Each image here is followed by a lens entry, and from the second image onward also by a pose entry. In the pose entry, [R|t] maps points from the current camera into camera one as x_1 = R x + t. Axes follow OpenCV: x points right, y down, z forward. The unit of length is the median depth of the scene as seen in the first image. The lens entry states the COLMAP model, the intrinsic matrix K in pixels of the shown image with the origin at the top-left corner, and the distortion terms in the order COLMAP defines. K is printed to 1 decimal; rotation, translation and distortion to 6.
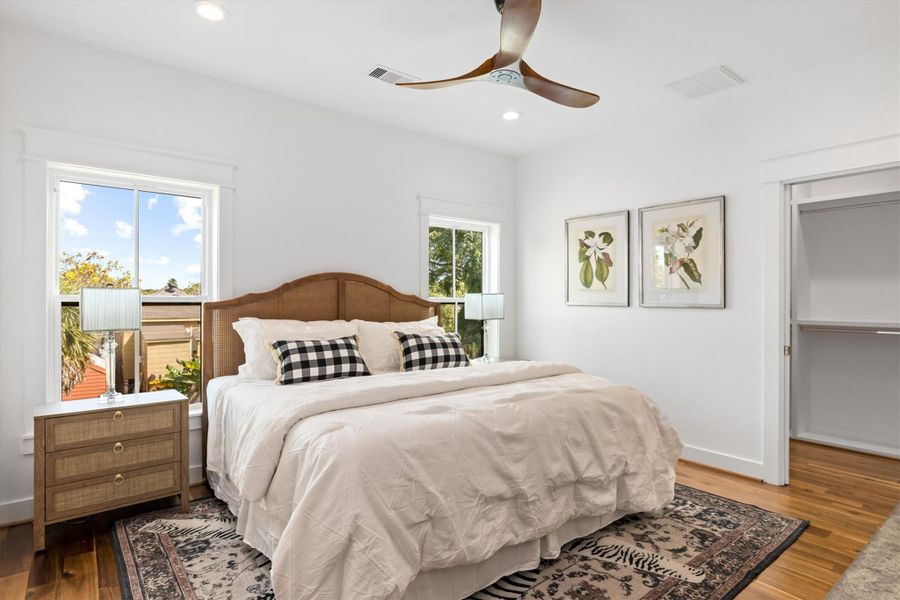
lens RADIAL K [[468.4, 0, 449.0], [0, 468.4, 296.9], [0, 0, 1]] dist [-0.017002, -0.000285]
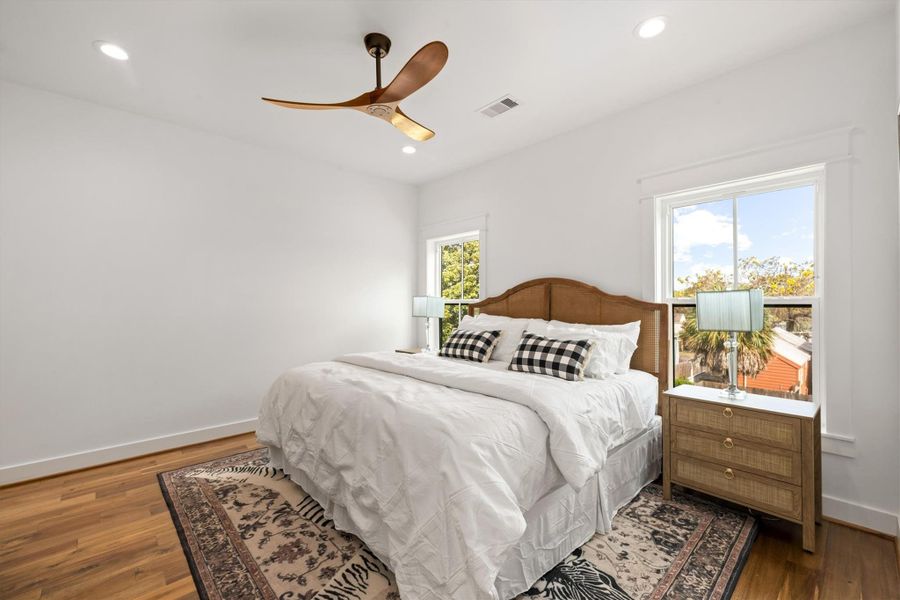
lens RADIAL K [[376.8, 0, 450.0], [0, 376.8, 300.0], [0, 0, 1]] dist [0.000350, -0.000021]
pose [[0.079255, -0.008349, -0.996819, 1.094569], [0.008137, 0.999937, -0.007728, 0.012214], [0.996821, -0.007498, 0.079318, 1.129165]]
